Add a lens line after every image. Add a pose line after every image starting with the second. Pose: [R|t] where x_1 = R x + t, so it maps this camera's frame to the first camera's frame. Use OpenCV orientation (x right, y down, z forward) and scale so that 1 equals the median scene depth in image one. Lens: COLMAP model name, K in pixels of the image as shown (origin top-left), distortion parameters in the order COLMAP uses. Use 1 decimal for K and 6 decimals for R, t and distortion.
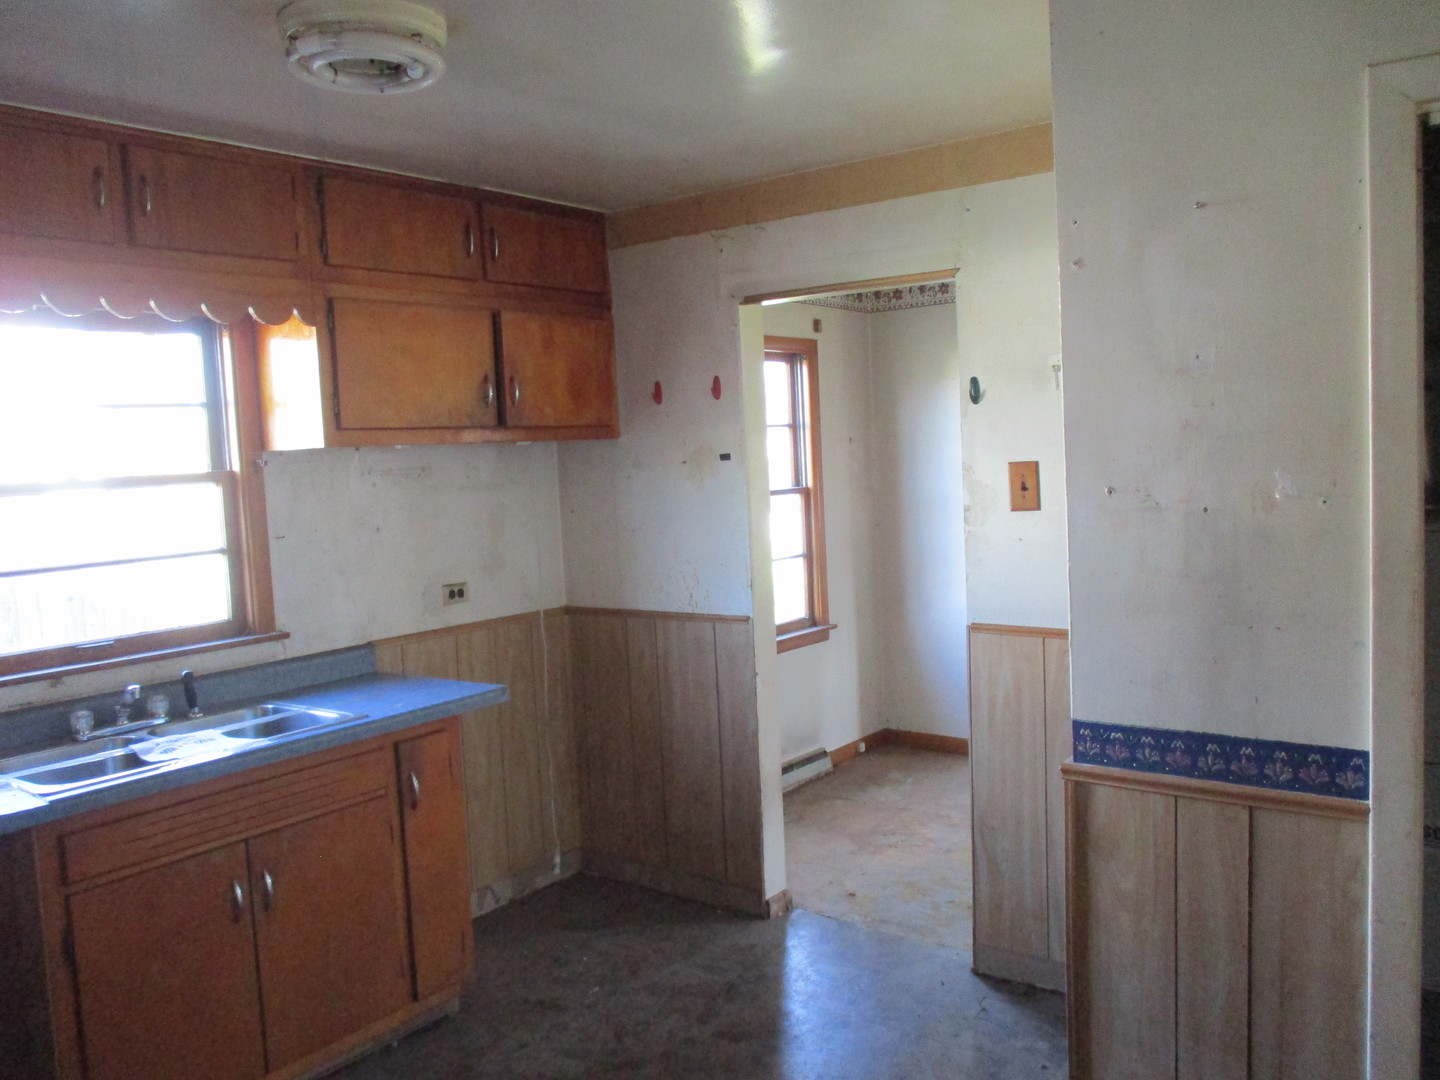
lens RADIAL K [[1208.8, 0, 717.8], [0, 1208.8, 529.1], [0, 0, 1]] dist [-0.026162, -0.005011]
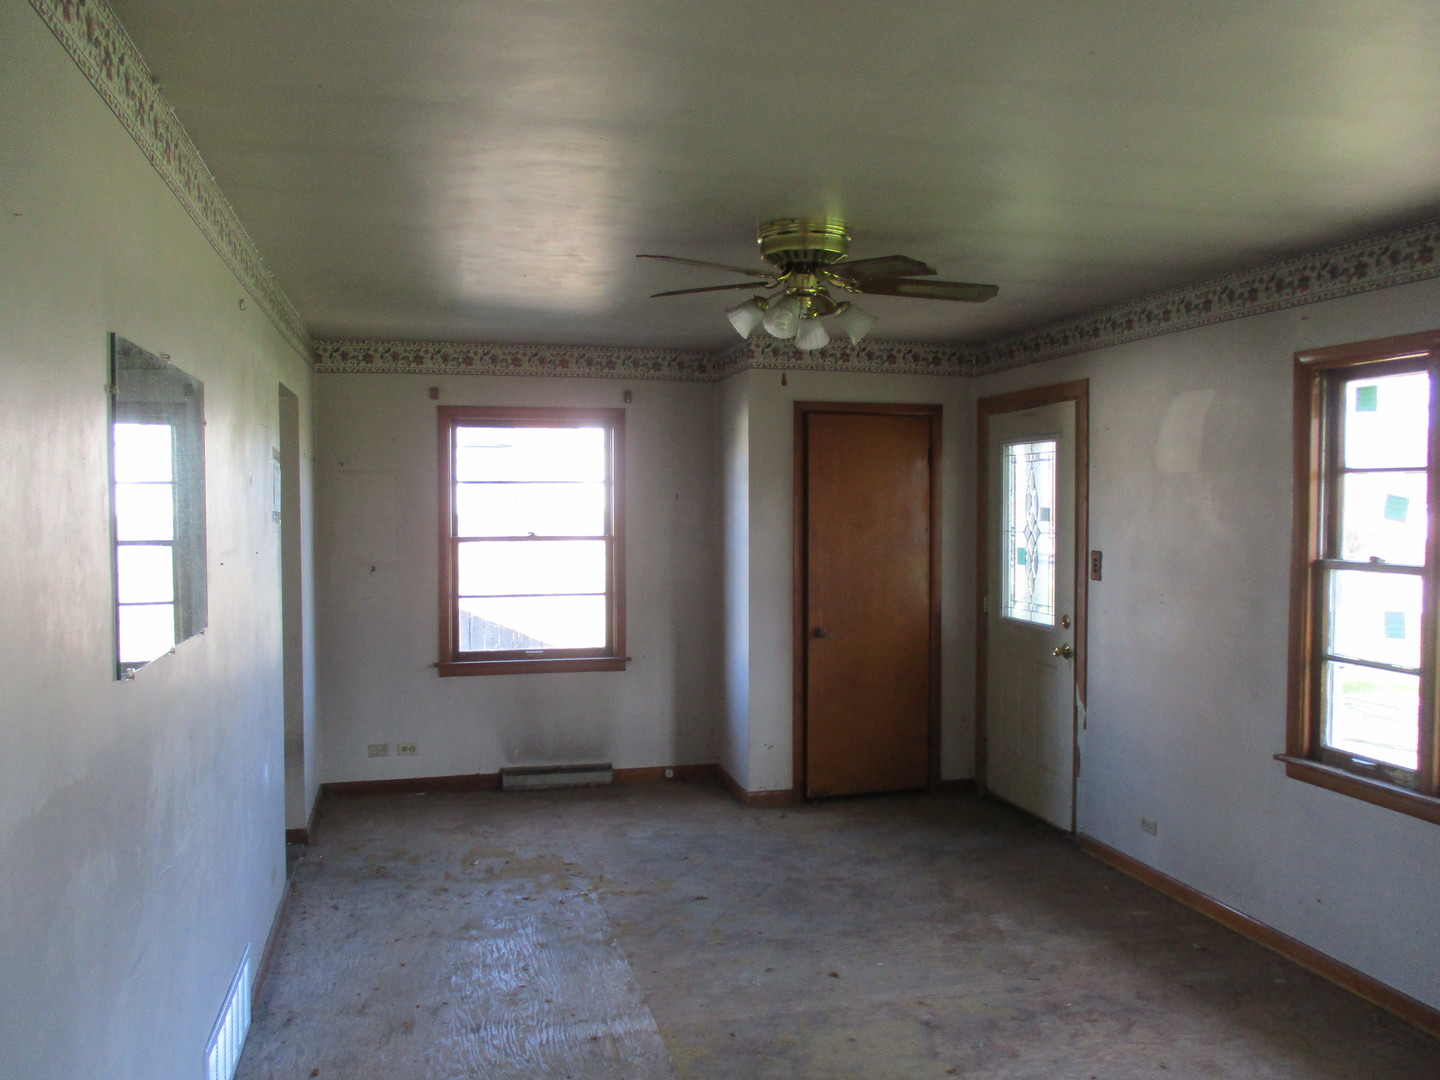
lens RADIAL K [[1208.8, 0, 717.8], [0, 1208.8, 529.1], [0, 0, 1]] dist [-0.026162, -0.005011]
pose [[0.775376, 0.061694, -0.628479, 0.868881], [-0.079283, 0.996852, 0.000041, -0.048382], [0.626503, 0.049795, 0.777827, 0.161369]]
